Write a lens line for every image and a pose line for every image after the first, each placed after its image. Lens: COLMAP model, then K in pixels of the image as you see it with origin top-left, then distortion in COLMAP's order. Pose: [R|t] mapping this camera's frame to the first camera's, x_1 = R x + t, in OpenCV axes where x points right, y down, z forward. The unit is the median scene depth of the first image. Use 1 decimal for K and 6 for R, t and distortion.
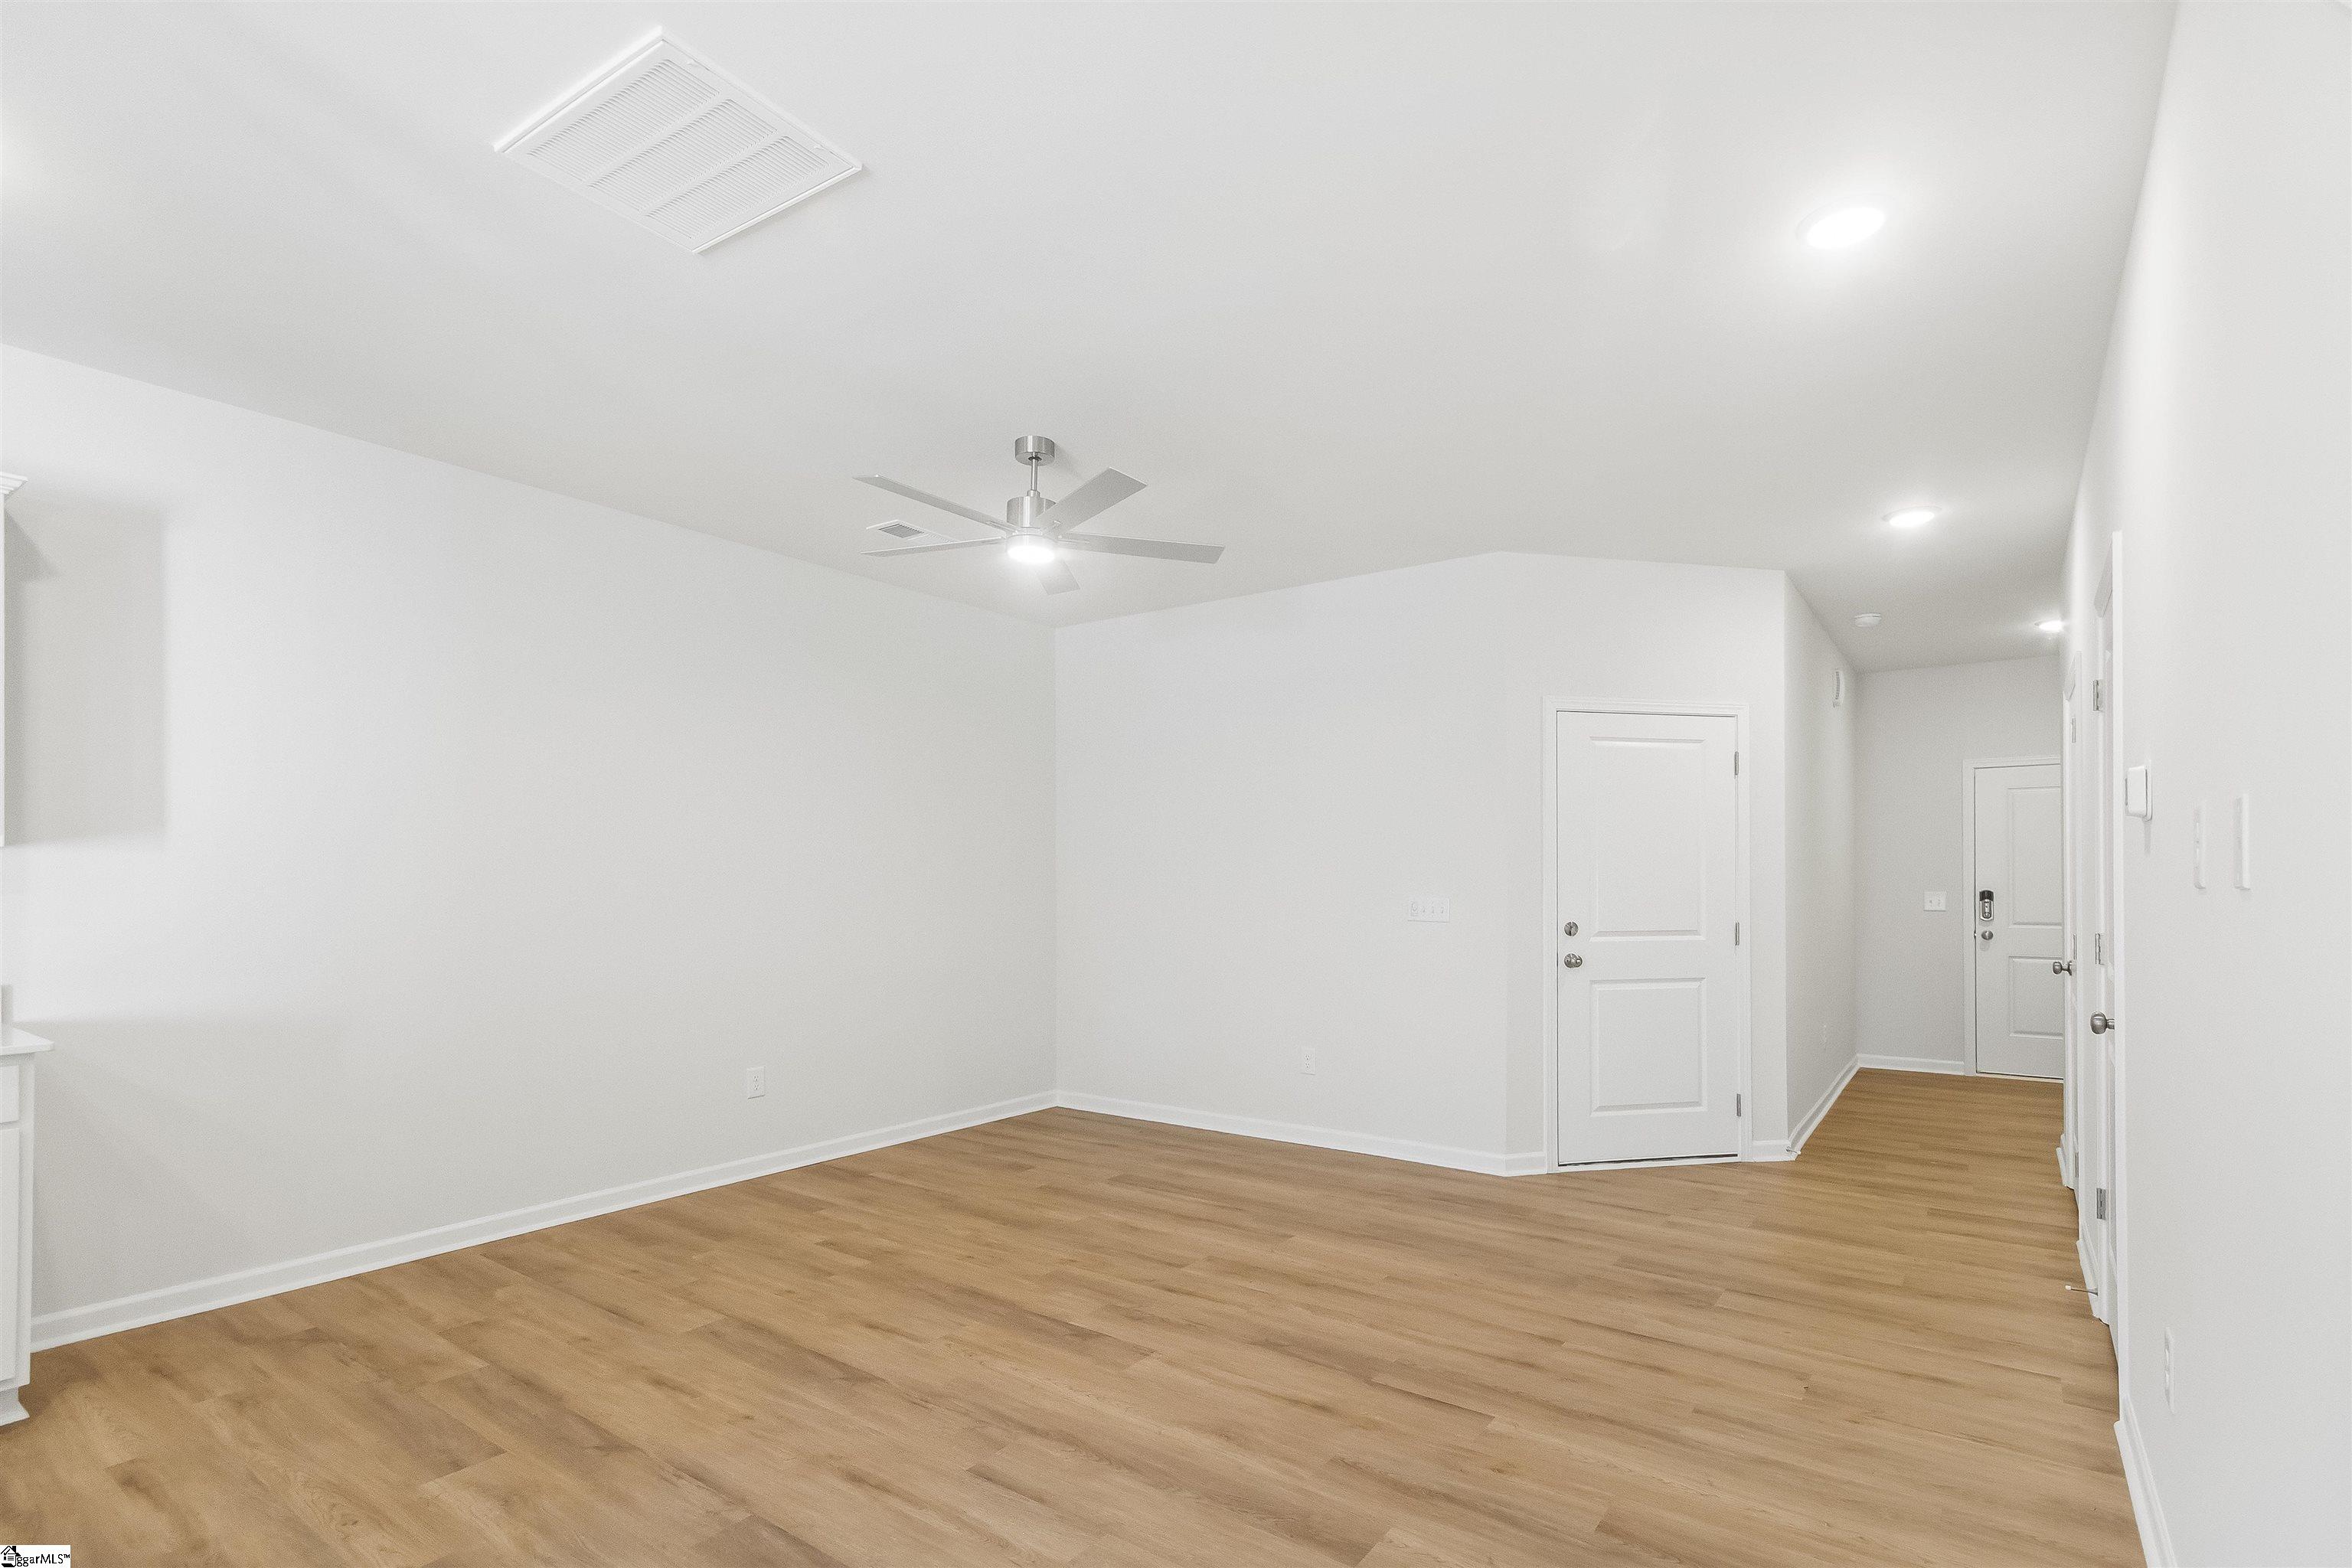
lens RADIAL K [[1120.3, 0, 1201.5], [0, 1120.3, 862.3], [0, 0, 1]] dist [0.001777, 0.000167]
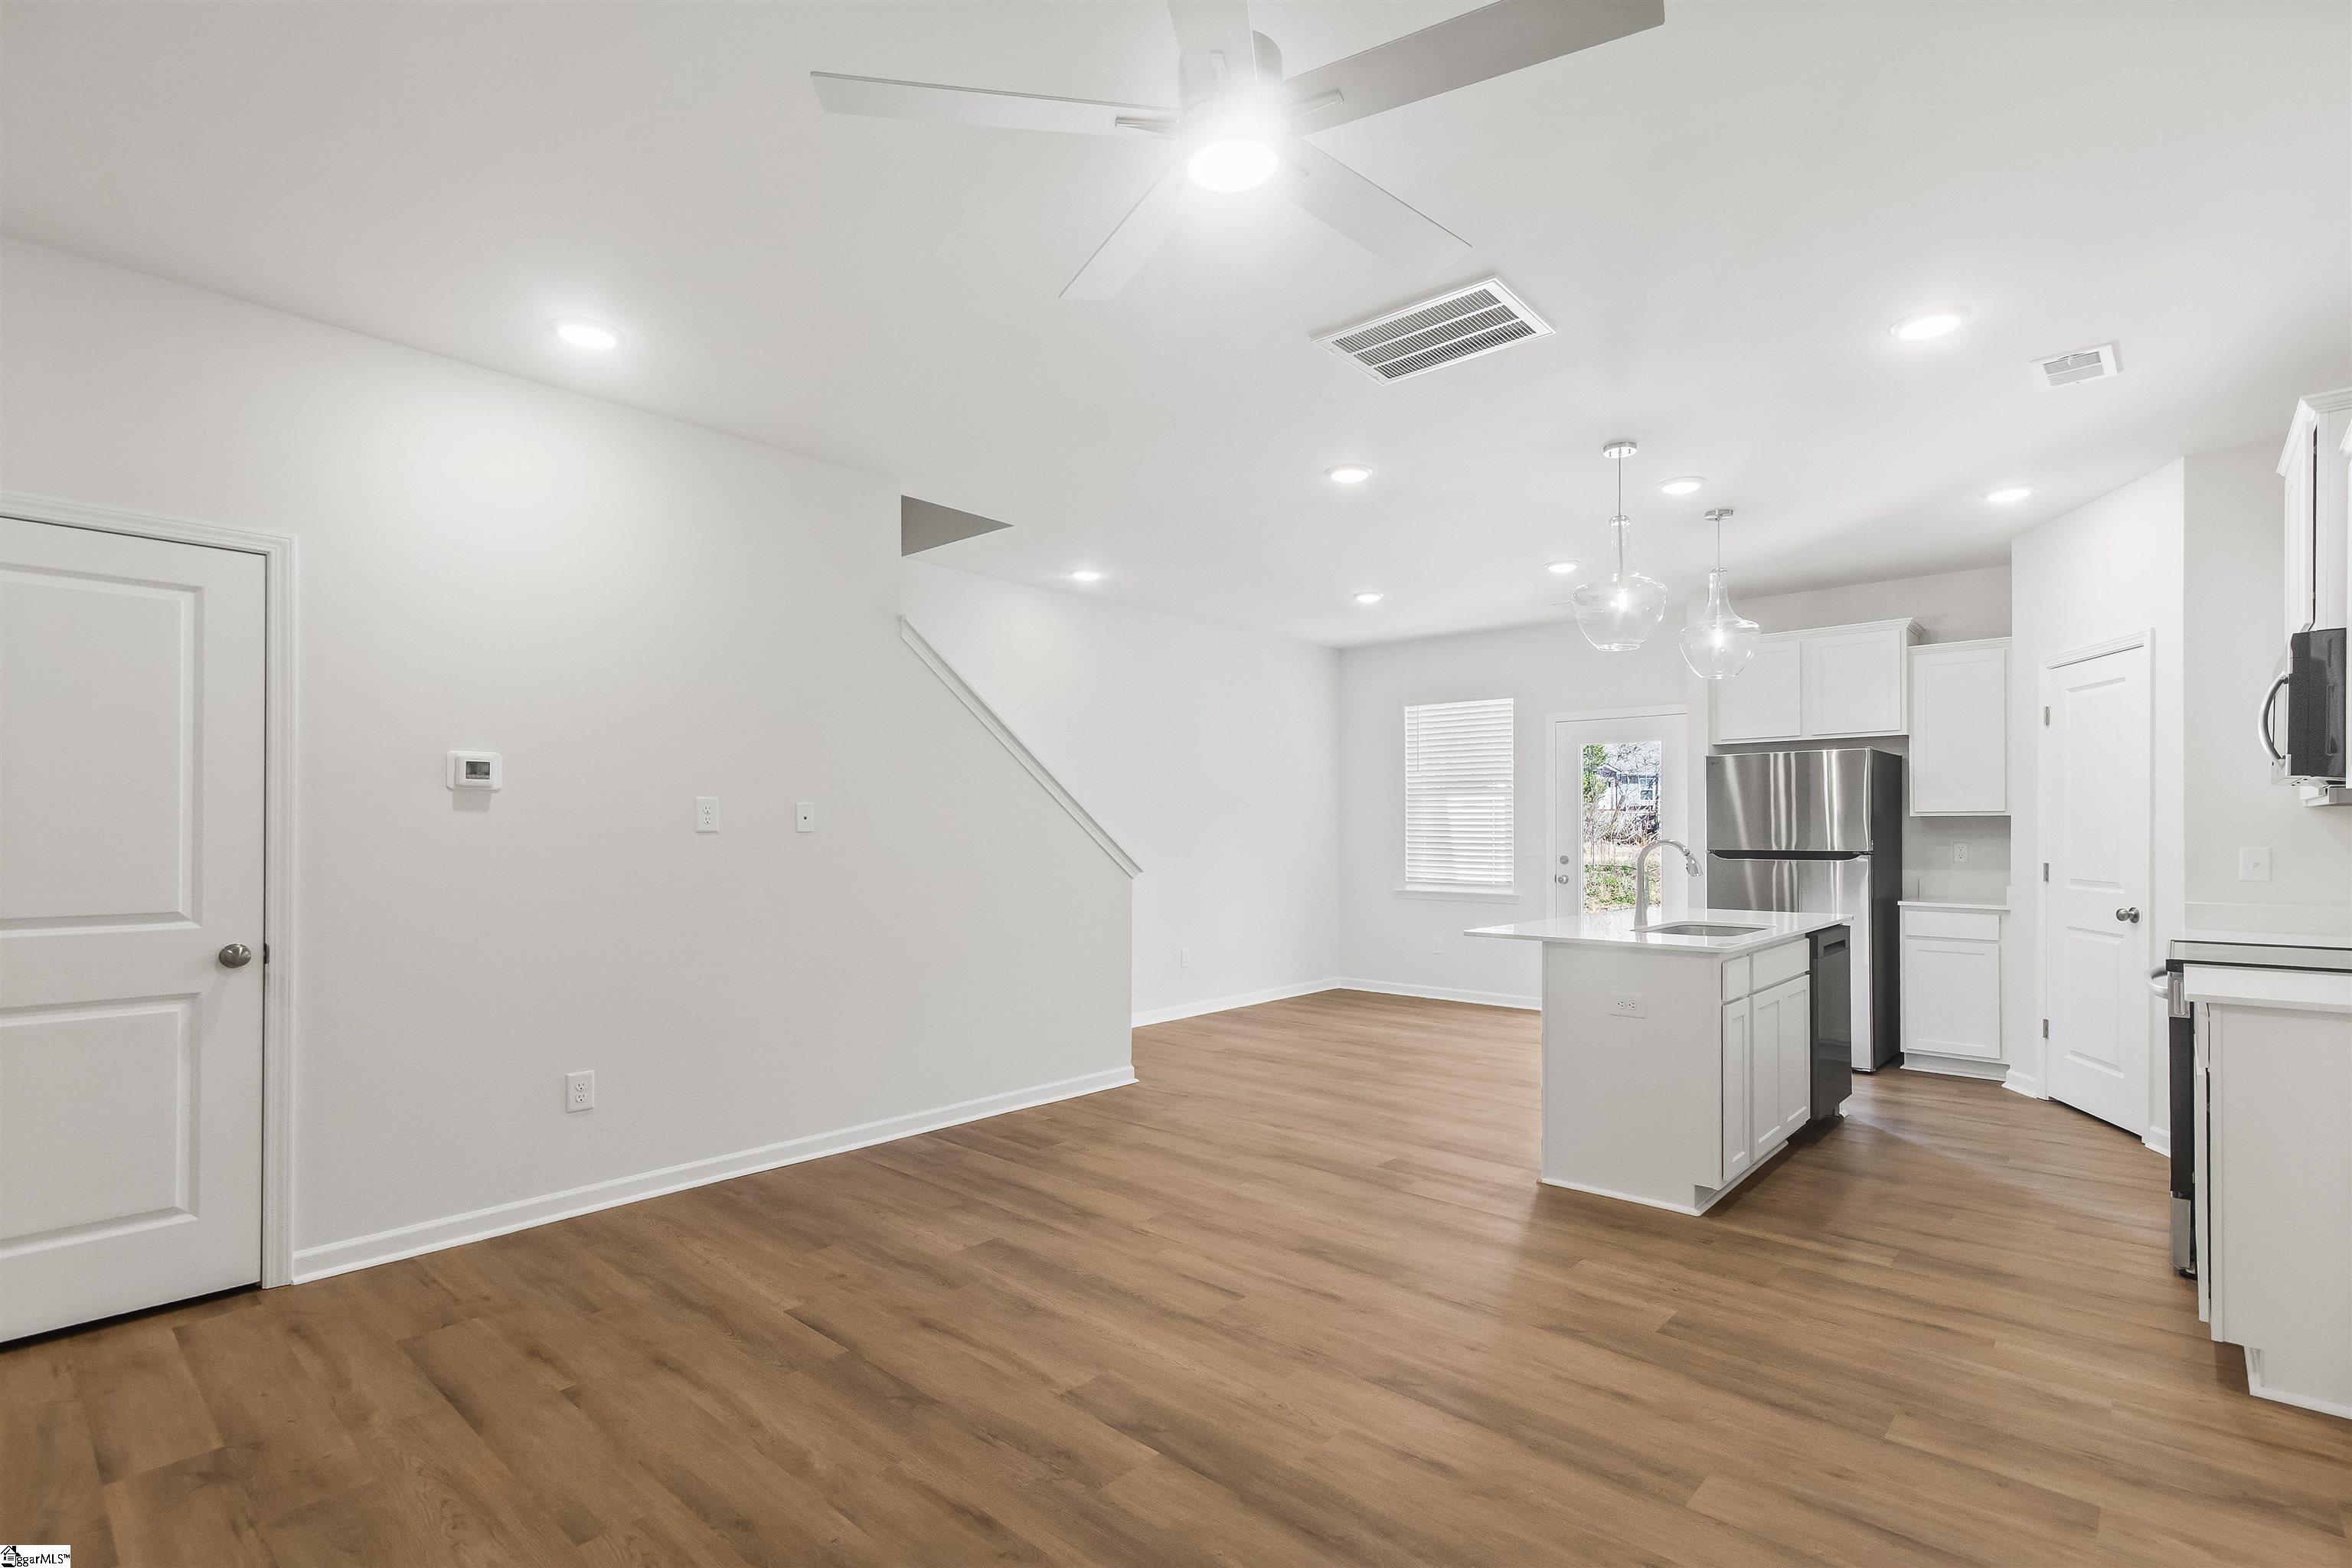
lens RADIAL K [[1103.7, 0, 1200.2], [0, 1103.7, 832.7], [0, 0, 1]] dist [0.009276, 0.000592]
pose [[-0.994993, -0.000432, 0.099940, -0.180747], [-0.001795, 0.999907, -0.013551, 0.024581], [-0.099925, -0.013663, -0.994901, 1.435773]]
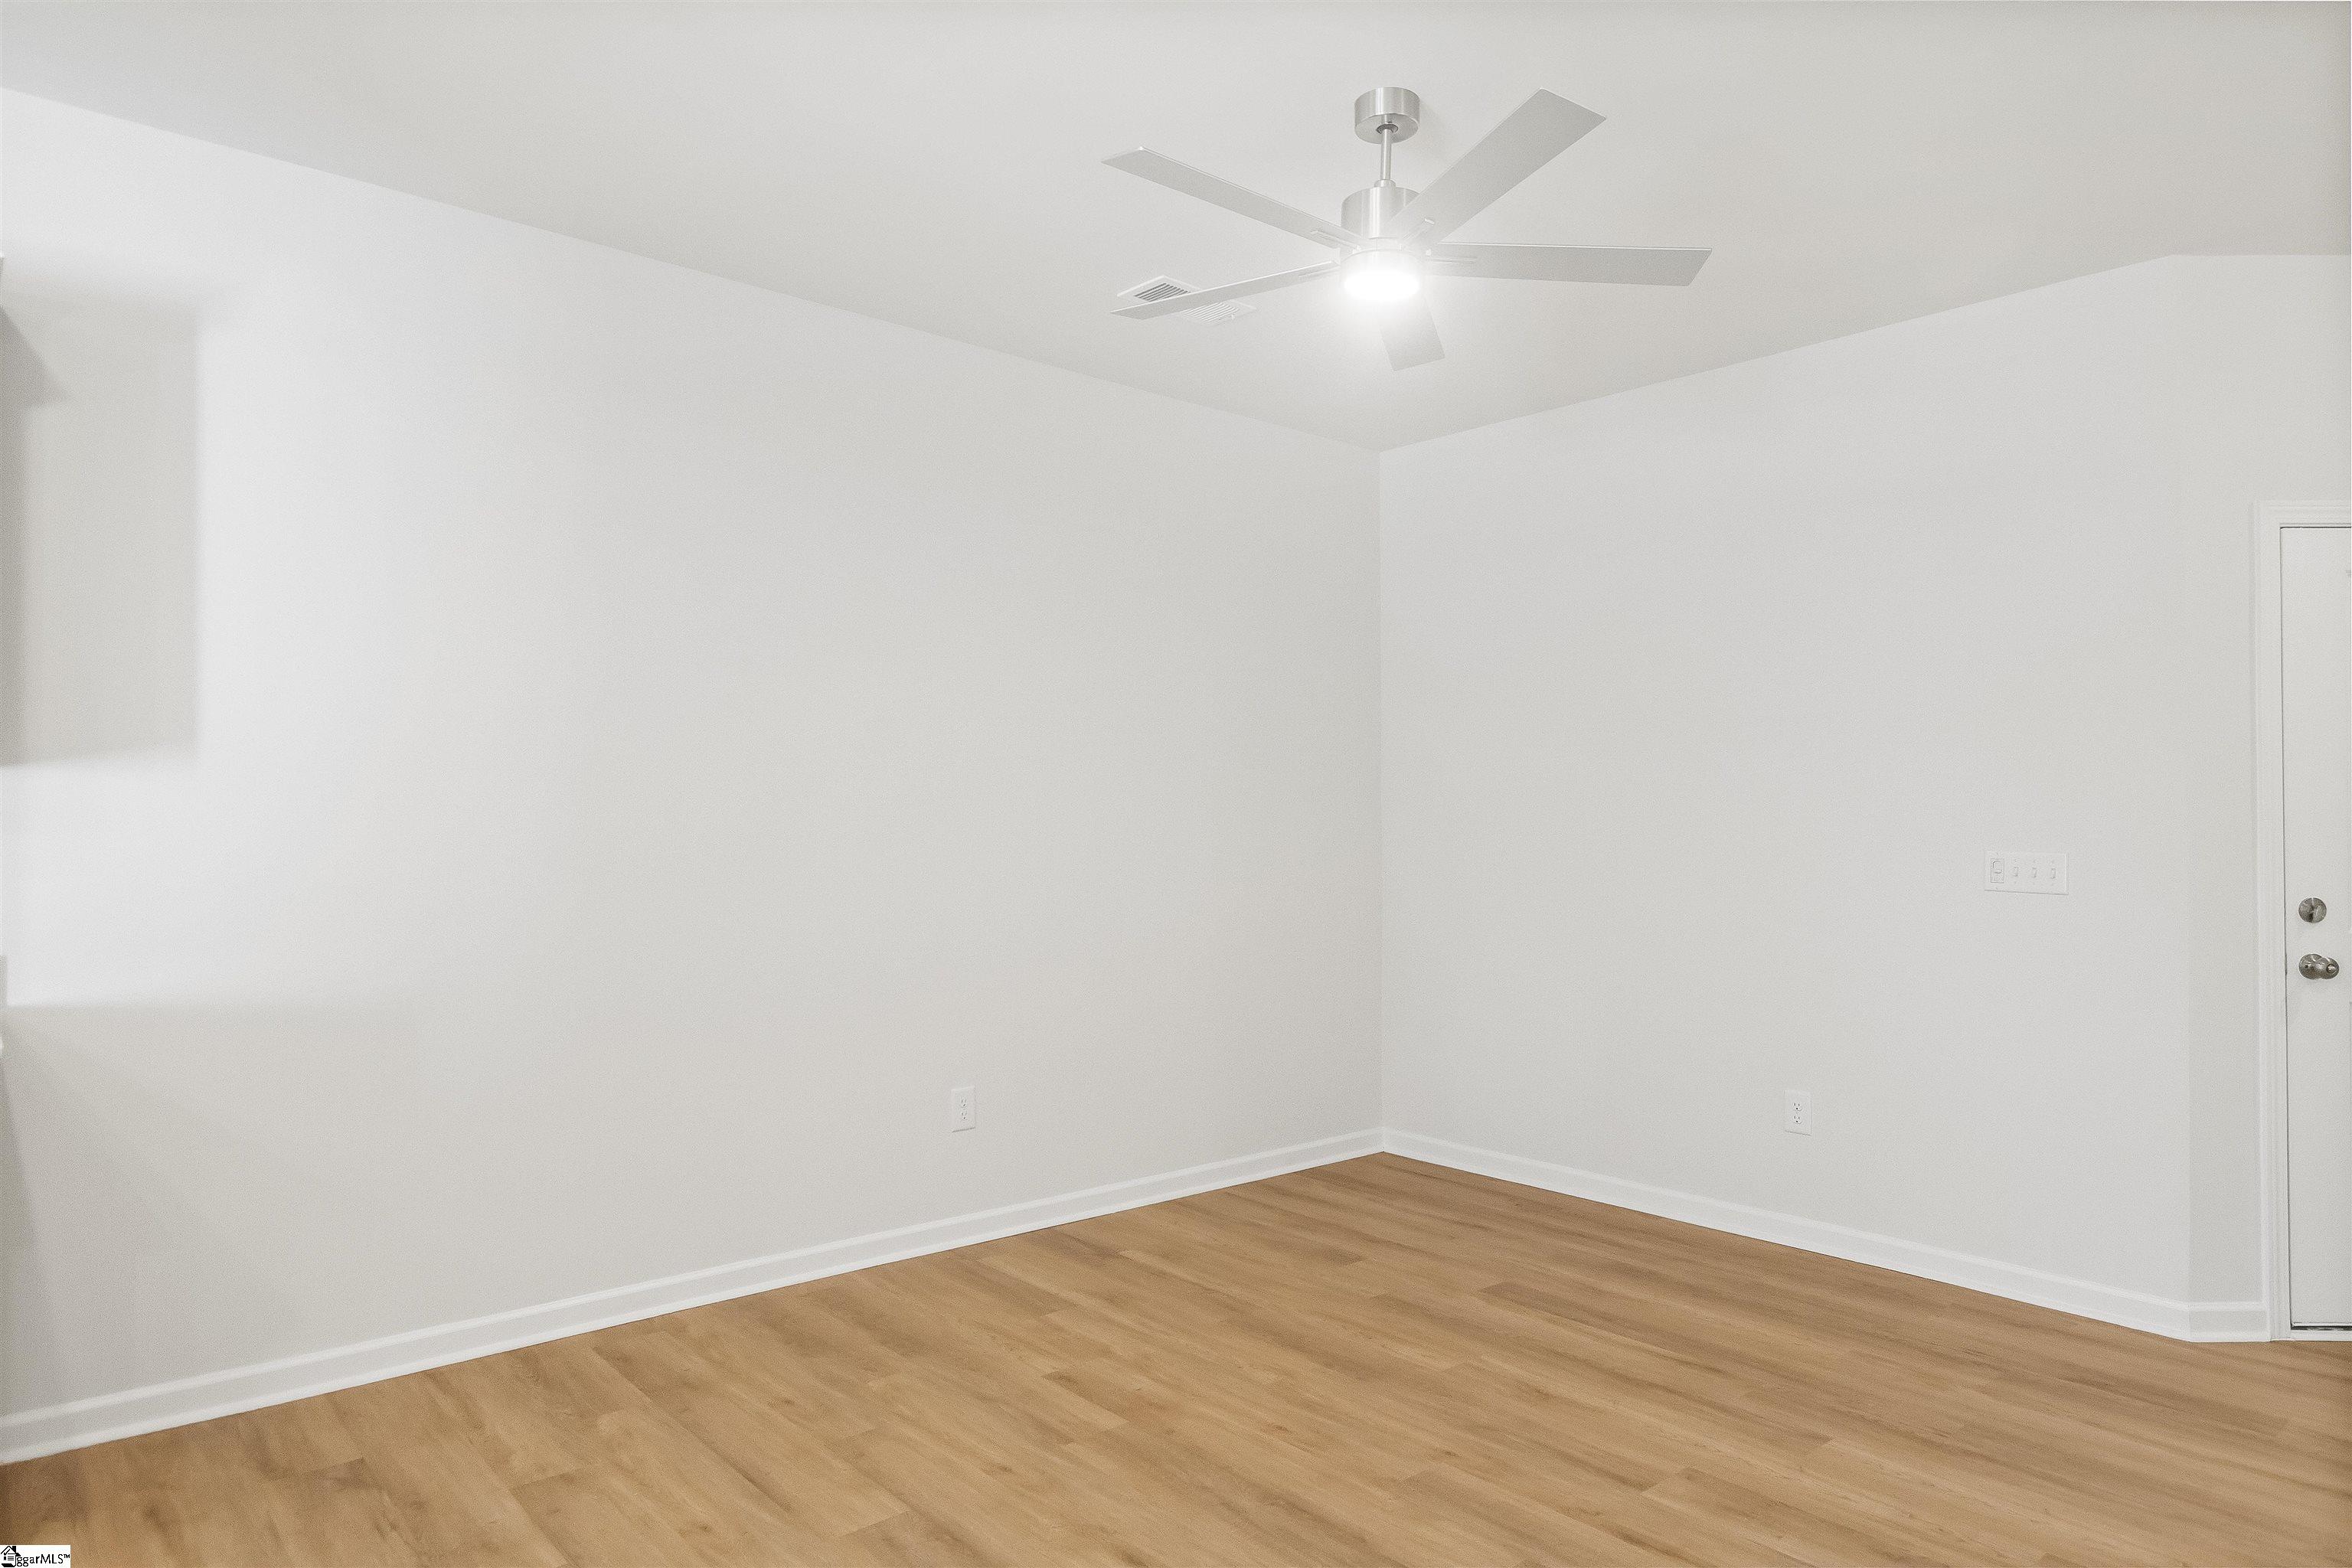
lens RADIAL K [[1420.7, 0, 1184.2], [0, 1420.7, 793.3], [0, 0, 1]] dist [-0.001116, -0.000465]
pose [[0.972403, 0.000670, -0.233308, -0.075053], [-0.000929, 0.999999, -0.001003, 0.002176], [0.233307, 0.001192, 0.972402, 0.221914]]
